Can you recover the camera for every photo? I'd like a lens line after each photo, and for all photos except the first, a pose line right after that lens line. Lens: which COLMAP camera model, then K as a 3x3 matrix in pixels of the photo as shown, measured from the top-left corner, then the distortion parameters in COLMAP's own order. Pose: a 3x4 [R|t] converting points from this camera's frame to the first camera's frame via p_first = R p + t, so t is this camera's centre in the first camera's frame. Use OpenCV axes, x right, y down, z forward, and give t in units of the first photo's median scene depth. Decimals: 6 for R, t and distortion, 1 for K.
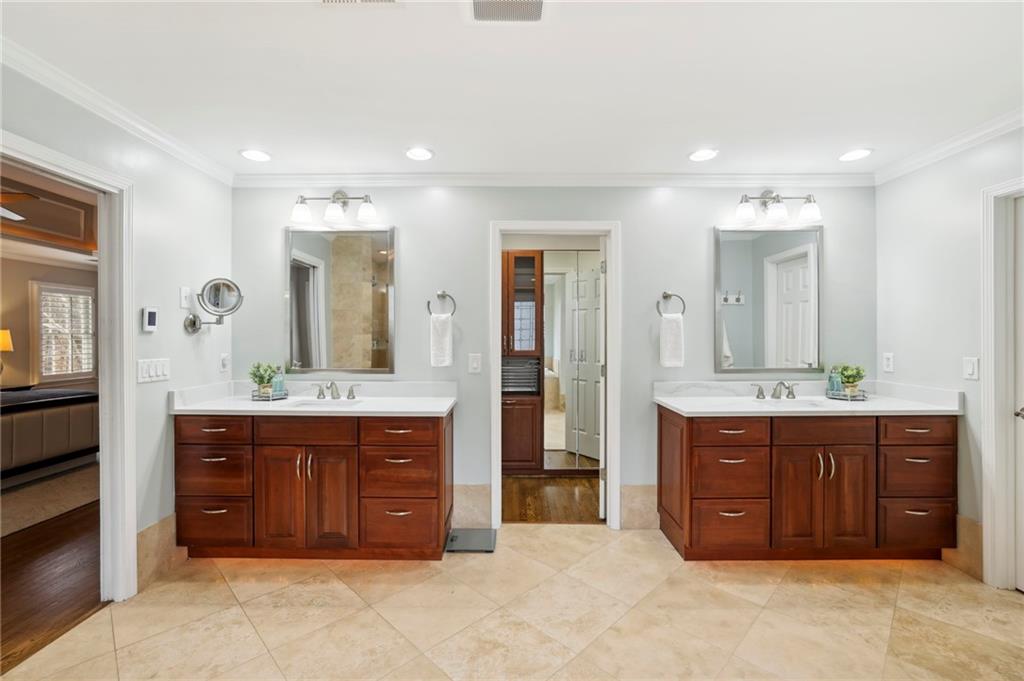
lens RADIAL K [[436.7, 0, 512.0], [0, 436.7, 340.5], [0, 0, 1]] dist [0.000100, 0.000171]
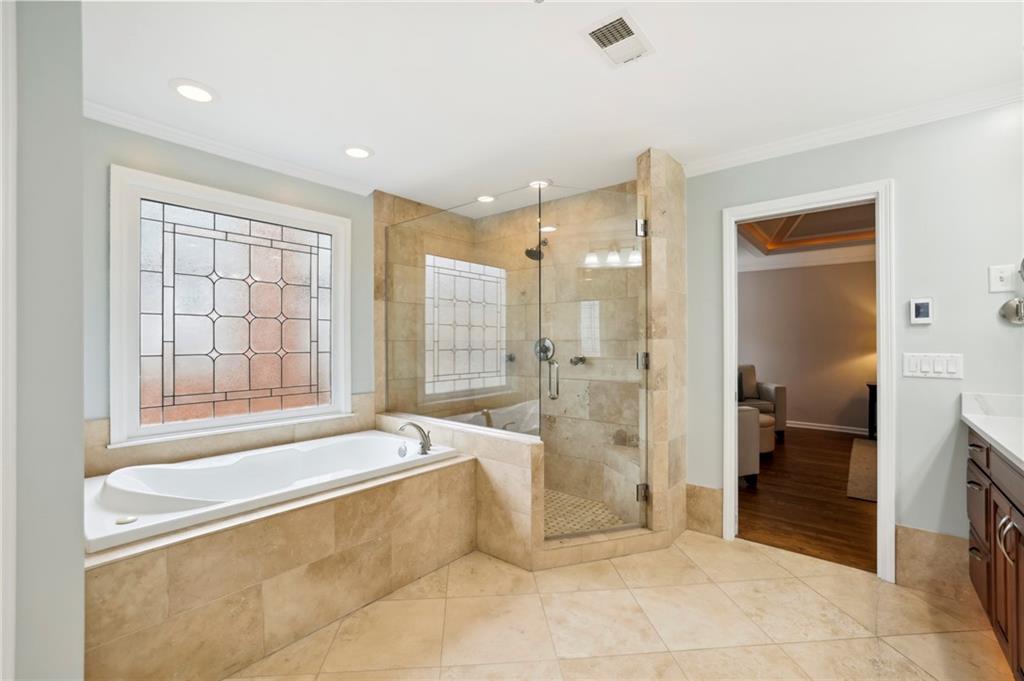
lens RADIAL K [[436.7, 0, 512.0], [0, 436.7, 340.5], [0, 0, 1]] dist [0.000100, 0.000171]
pose [[-0.638641, -0.004877, -0.769489, 0.447555], [-0.010496, 0.999942, 0.002374, 0.021472], [0.769433, 0.009593, -0.638655, 0.880676]]
